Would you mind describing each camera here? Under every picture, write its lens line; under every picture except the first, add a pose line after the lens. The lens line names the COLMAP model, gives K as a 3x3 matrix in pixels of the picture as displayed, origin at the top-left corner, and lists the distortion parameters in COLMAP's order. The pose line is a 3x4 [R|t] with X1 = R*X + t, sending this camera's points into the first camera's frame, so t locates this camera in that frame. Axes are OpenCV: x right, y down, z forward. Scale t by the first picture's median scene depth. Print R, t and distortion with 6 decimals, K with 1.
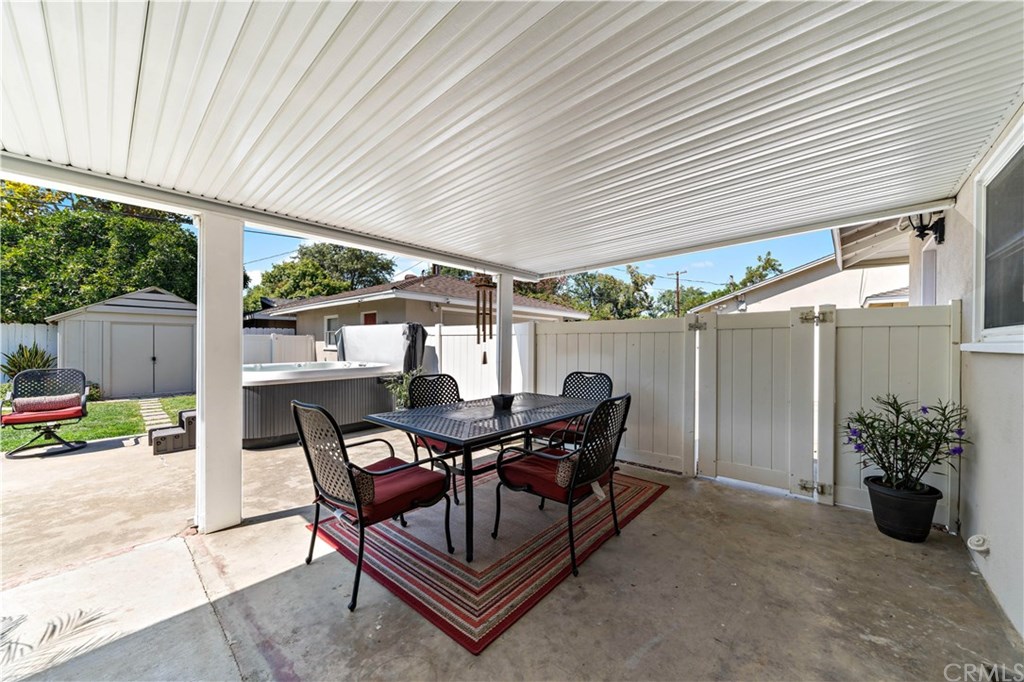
lens RADIAL K [[384.6, 0, 512.0], [0, 384.6, 341.0], [0, 0, 1]] dist [0.010443, 0.000000]
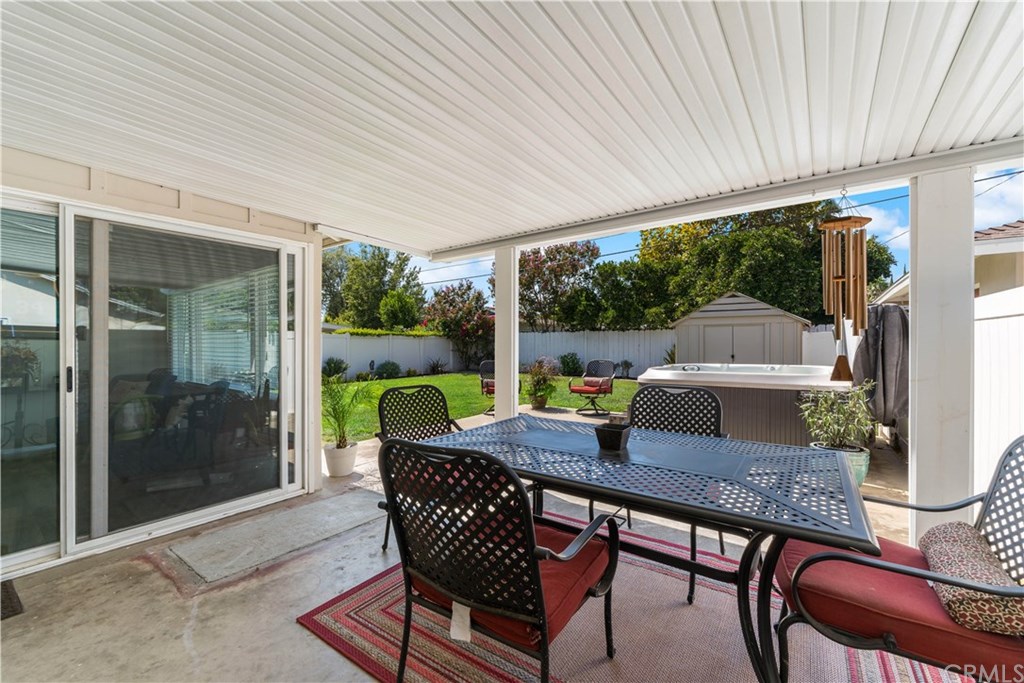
lens RADIAL K [[418.3, 0, 512.0], [0, 418.3, 341.5], [0, 0, 1]] dist [-0.001367, -0.000082]
pose [[0.101992, -0.007124, -0.994760, 0.231259], [0.010668, 0.999925, -0.006067, 0.004104], [0.994728, -0.009993, 0.102061, 0.297510]]
